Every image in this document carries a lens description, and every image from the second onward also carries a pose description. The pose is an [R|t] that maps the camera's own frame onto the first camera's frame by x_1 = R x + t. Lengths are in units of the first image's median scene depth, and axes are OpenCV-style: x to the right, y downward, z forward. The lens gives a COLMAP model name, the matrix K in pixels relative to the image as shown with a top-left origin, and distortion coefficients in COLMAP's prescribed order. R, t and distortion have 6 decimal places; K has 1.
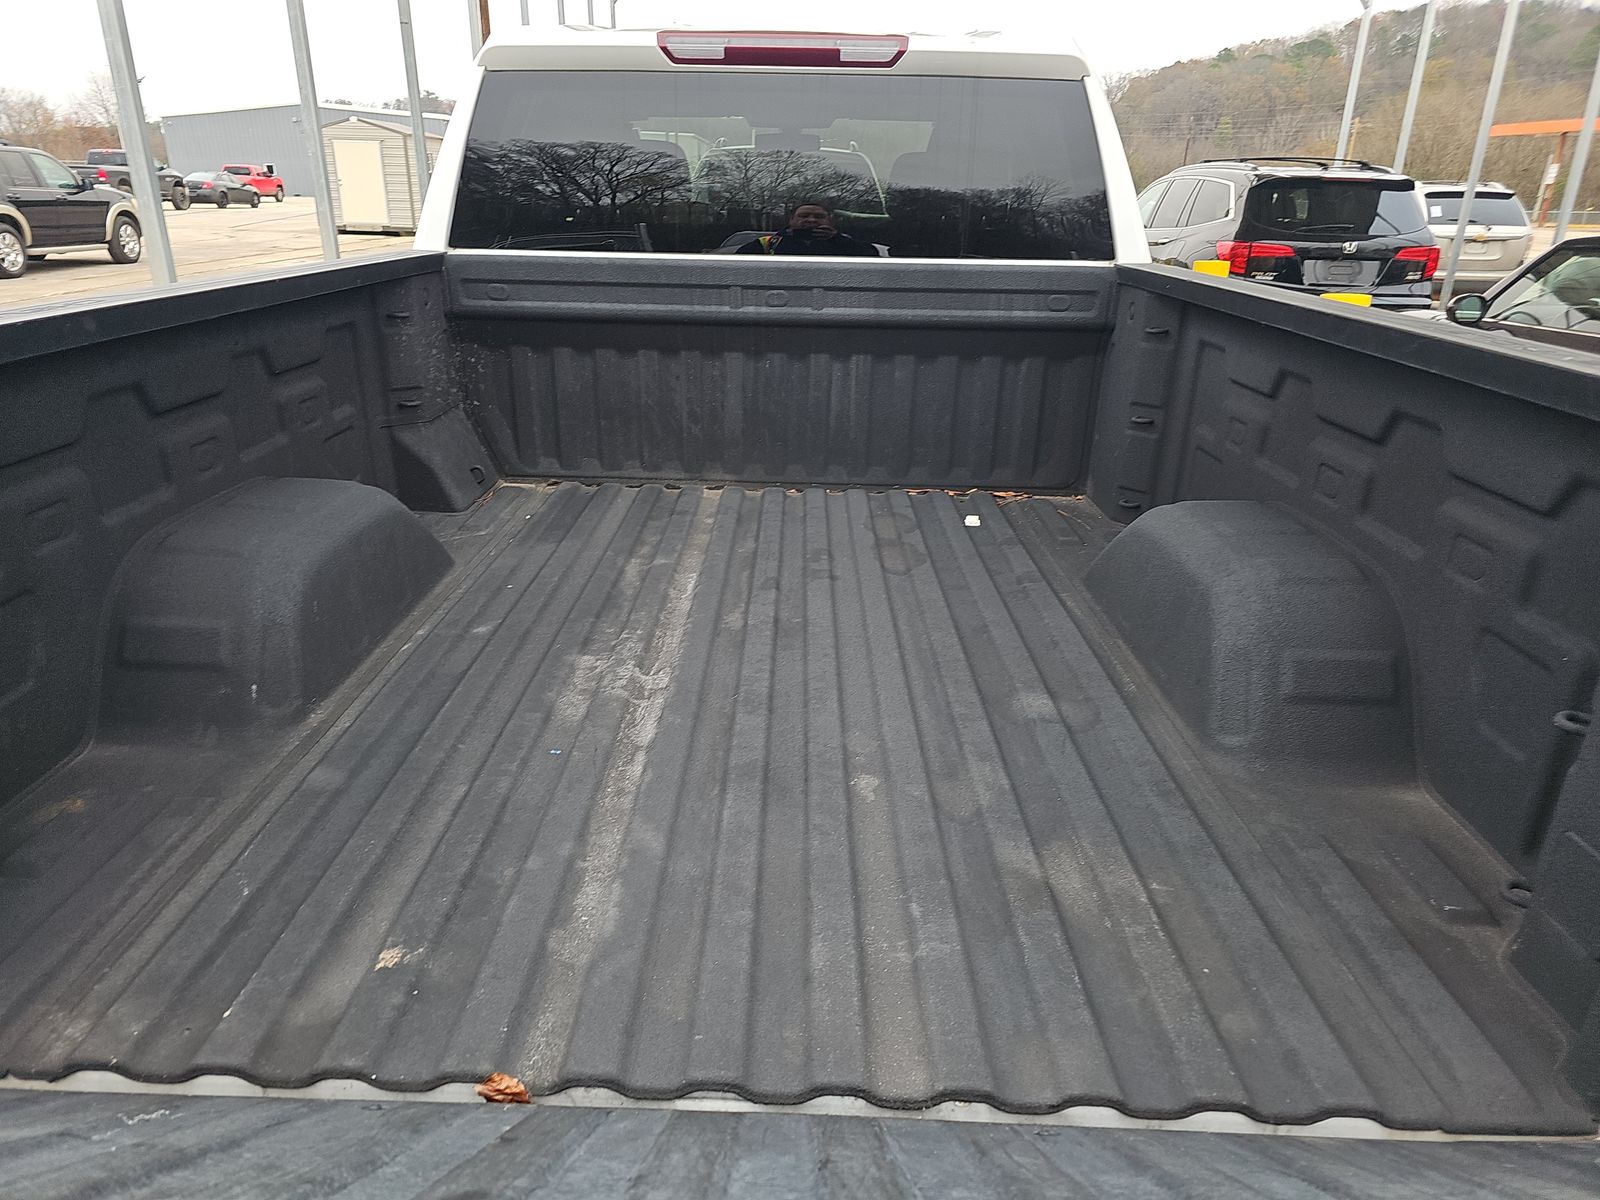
lens RADIAL K [[1042.1, 0, 770.7], [0, 1042.1, 604.5], [0, 0, 1]] dist [0.051936, -0.038634]
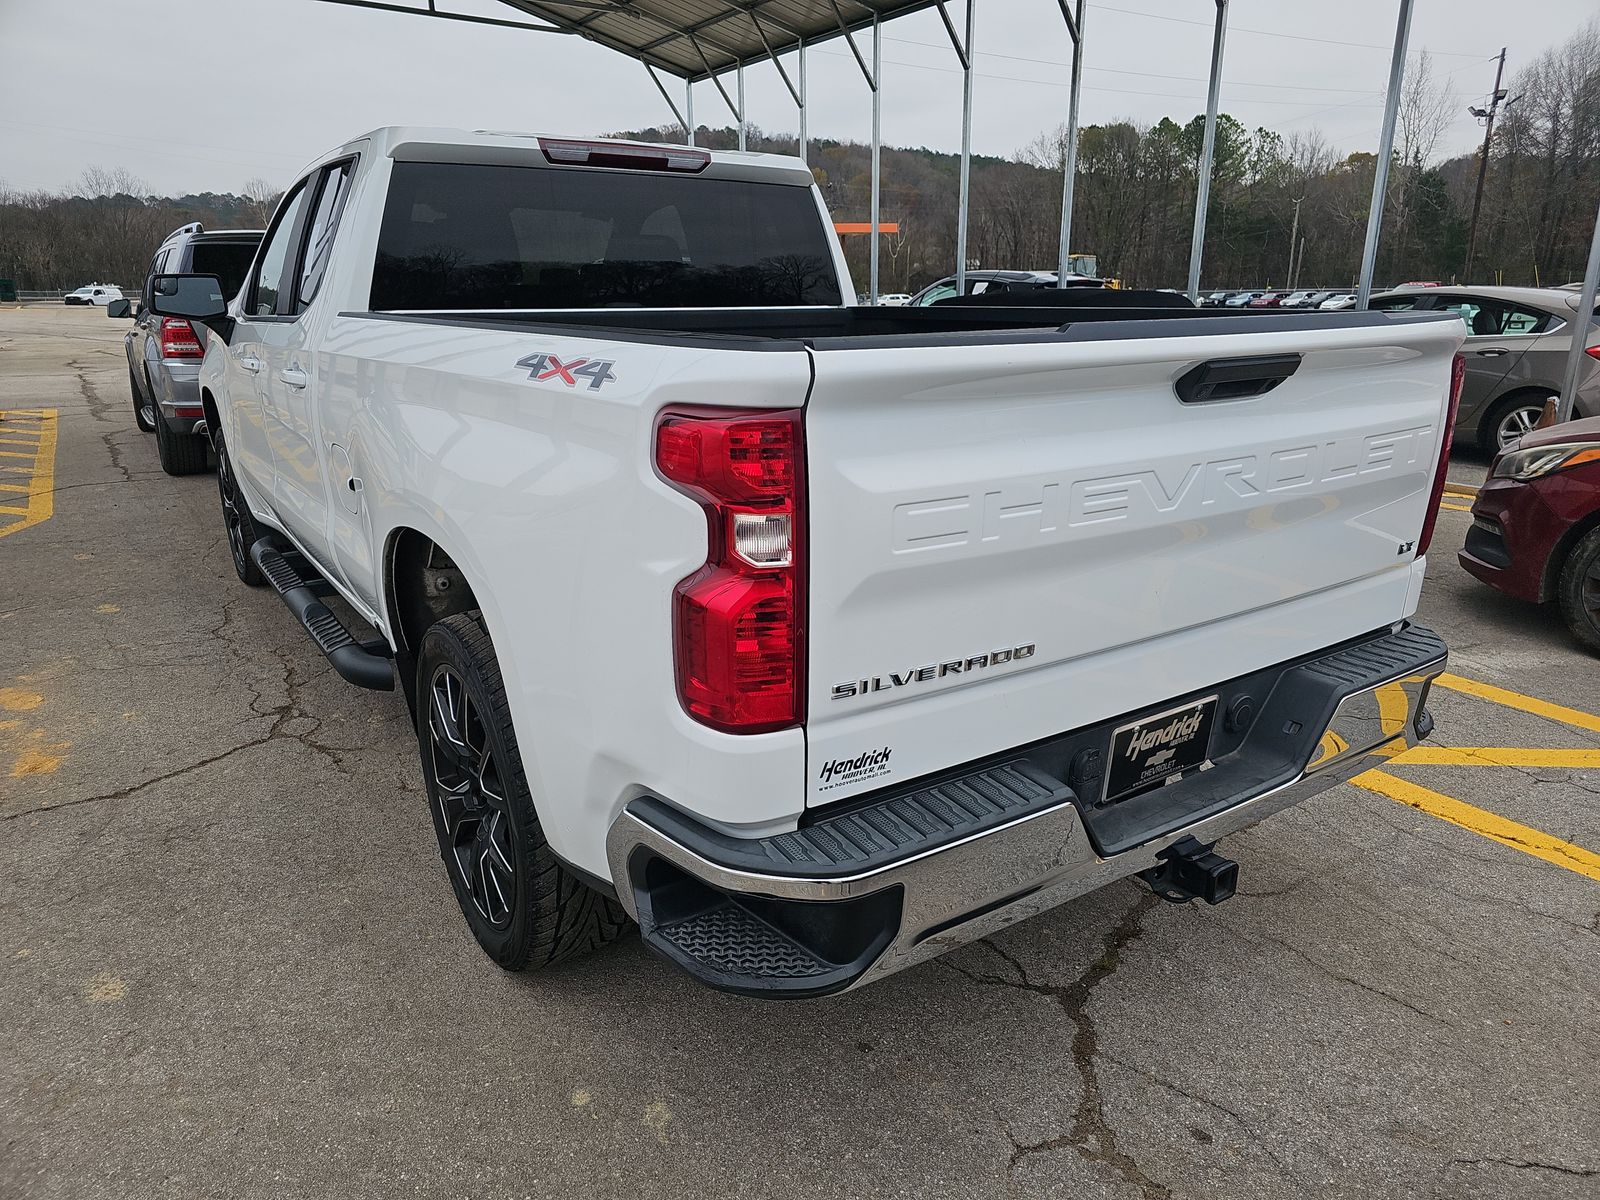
lens RADIAL K [[1060.4, 0, 777.2], [0, 1060.4, 606.6], [0, 0, 1]] dist [0.050194, -0.037646]
pose [[0.817828, -0.182311, 0.545821, -0.127432], [0.226143, 0.974000, -0.013512, 0.017221], [-0.529166, 0.134484, 0.837793, -0.030630]]
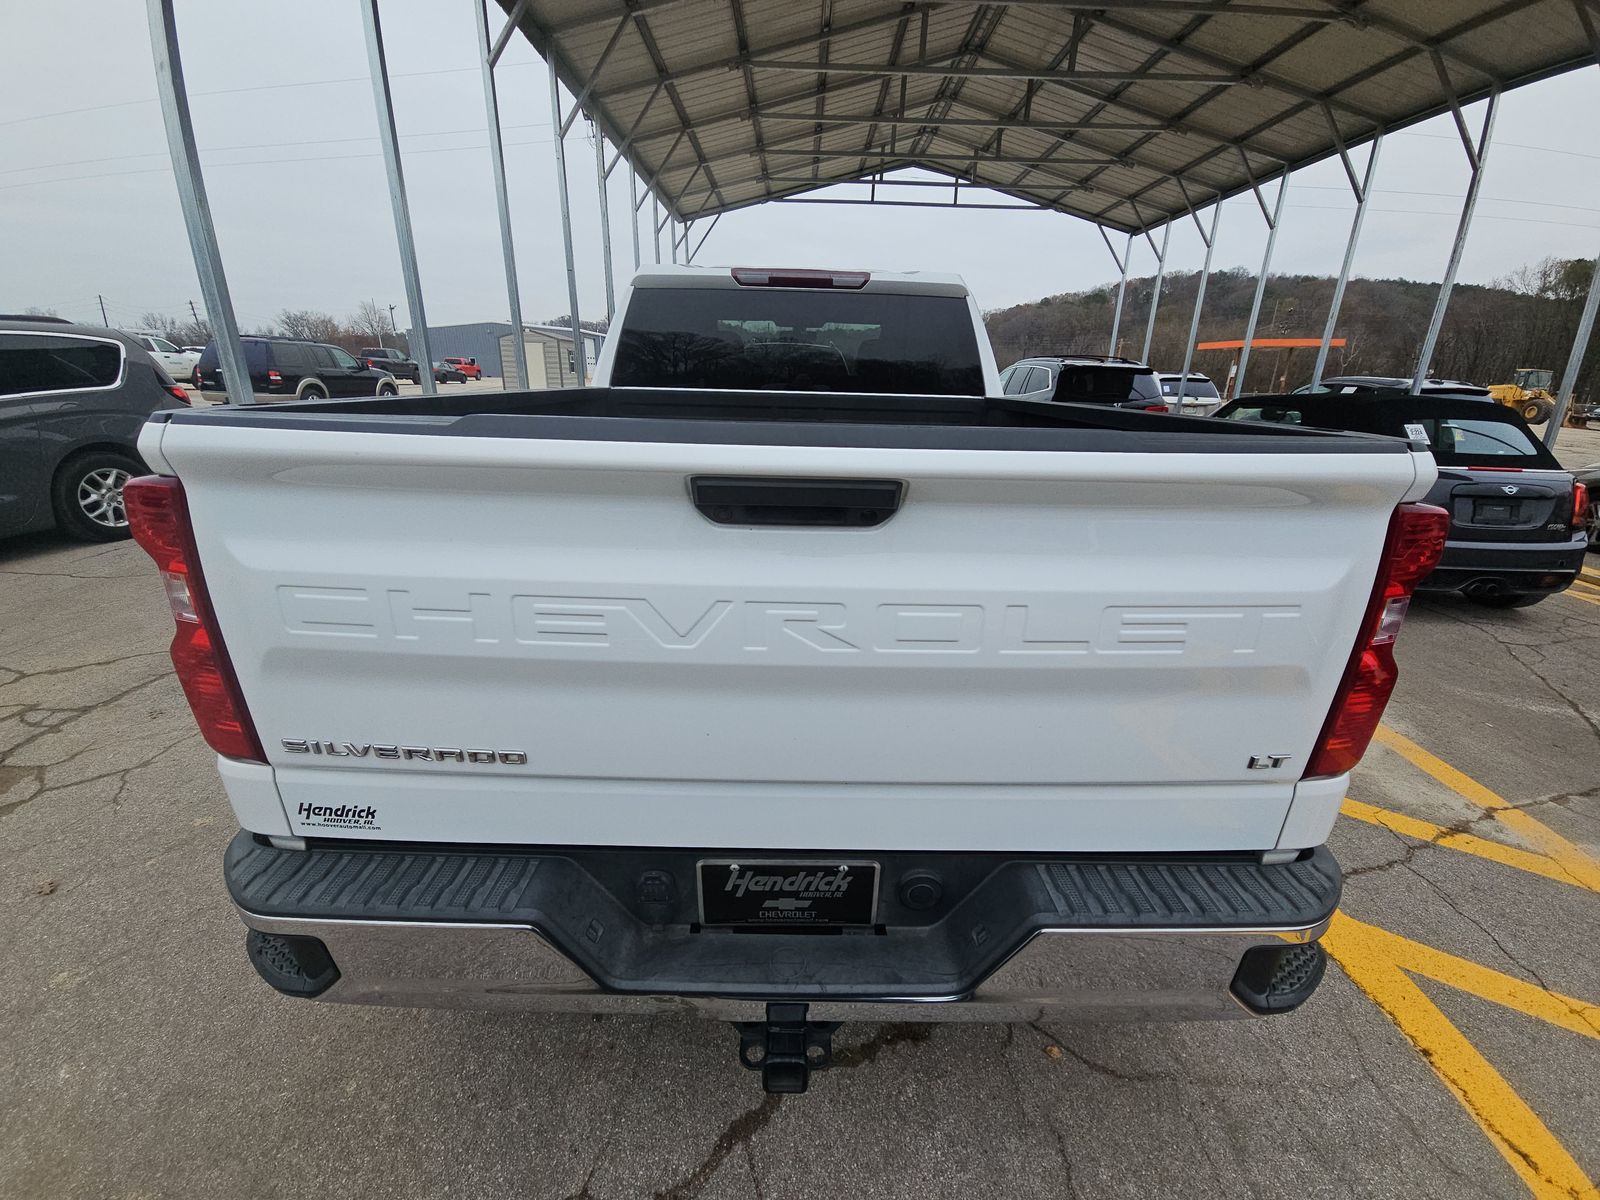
lens RADIAL K [[641.5, 0, 802.6], [0, 641.5, 596.3], [0, 0, 1]] dist [0.019163, -0.014414]
pose [[0.999320, -0.002712, 0.036775, -0.005204], [0.004384, 0.998956, -0.045469, 0.012546], [-0.036613, 0.045599, 0.998289, -0.014213]]
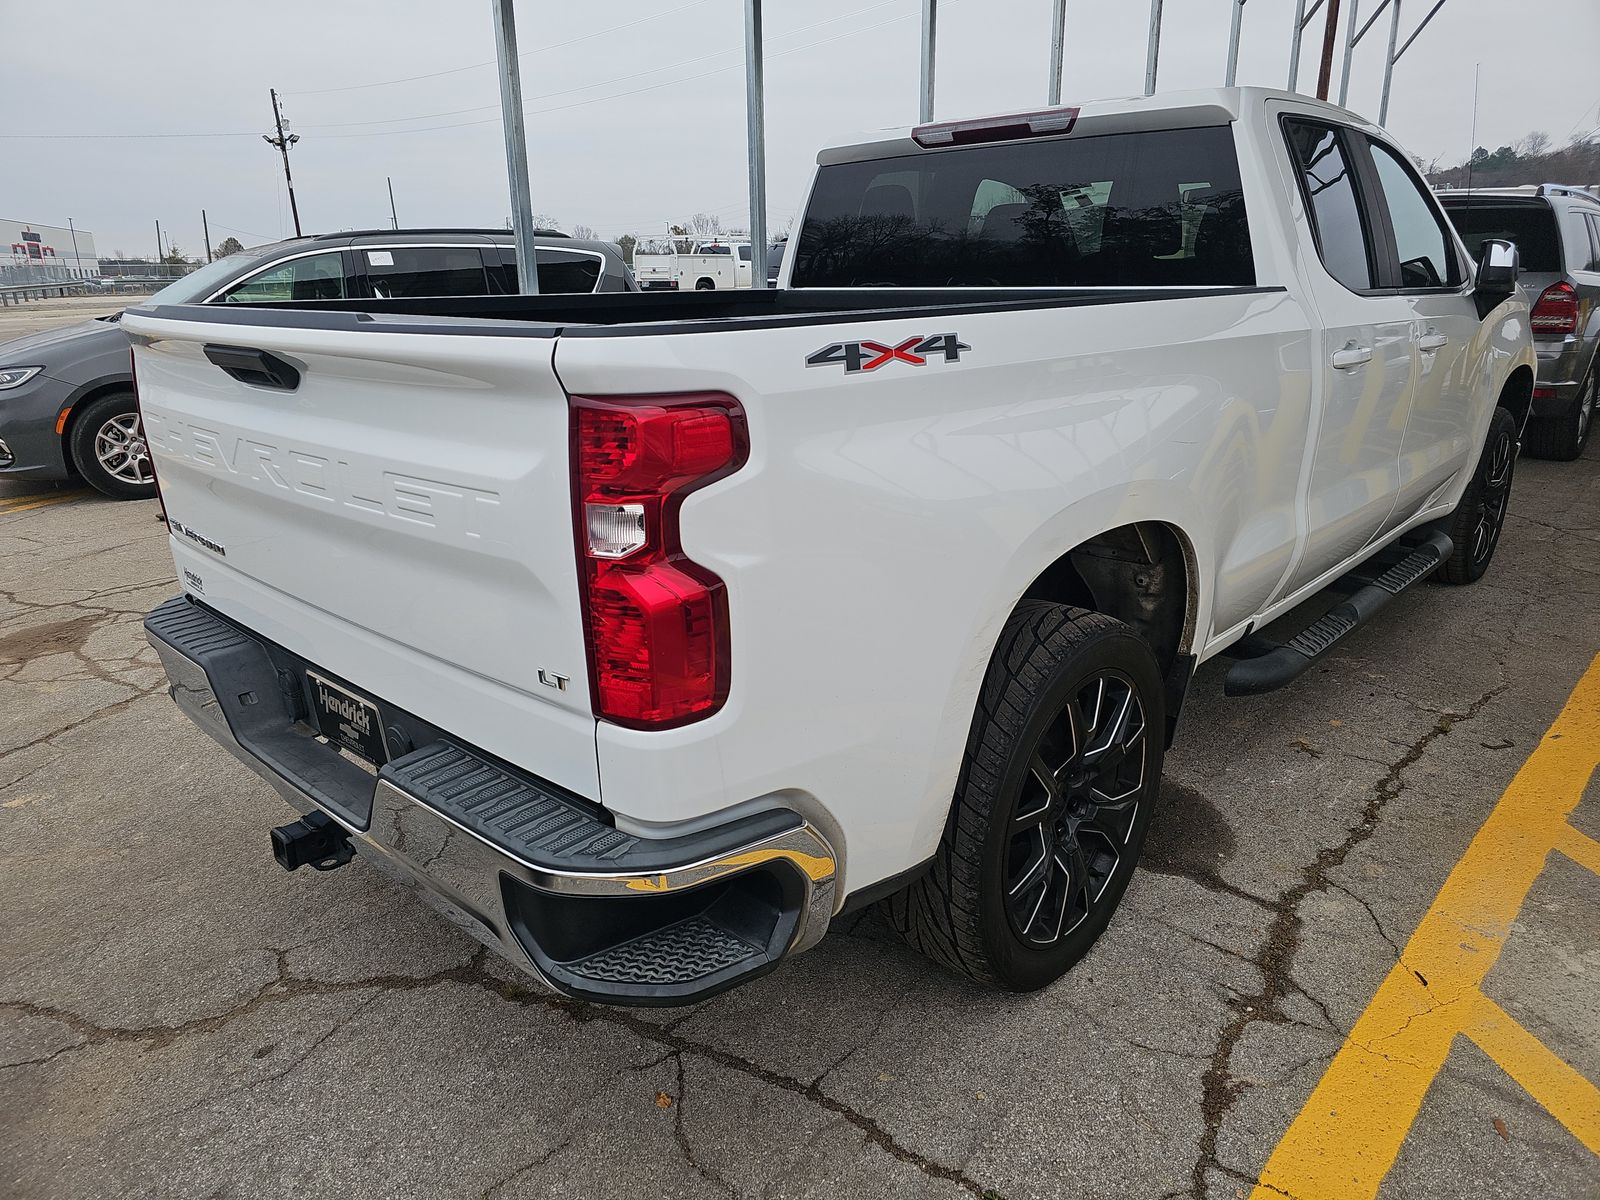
lens RADIAL K [[1082.5, 0, 801.0], [0, 1082.5, 621.9], [0, 0, 1]] dist [0.031680, -0.040046]
pose [[0.750694, 0.178852, -0.635980, 0.145216], [-0.219228, 0.975549, 0.015576, 0.015024], [0.623216, 0.127732, 0.771548, -0.014096]]
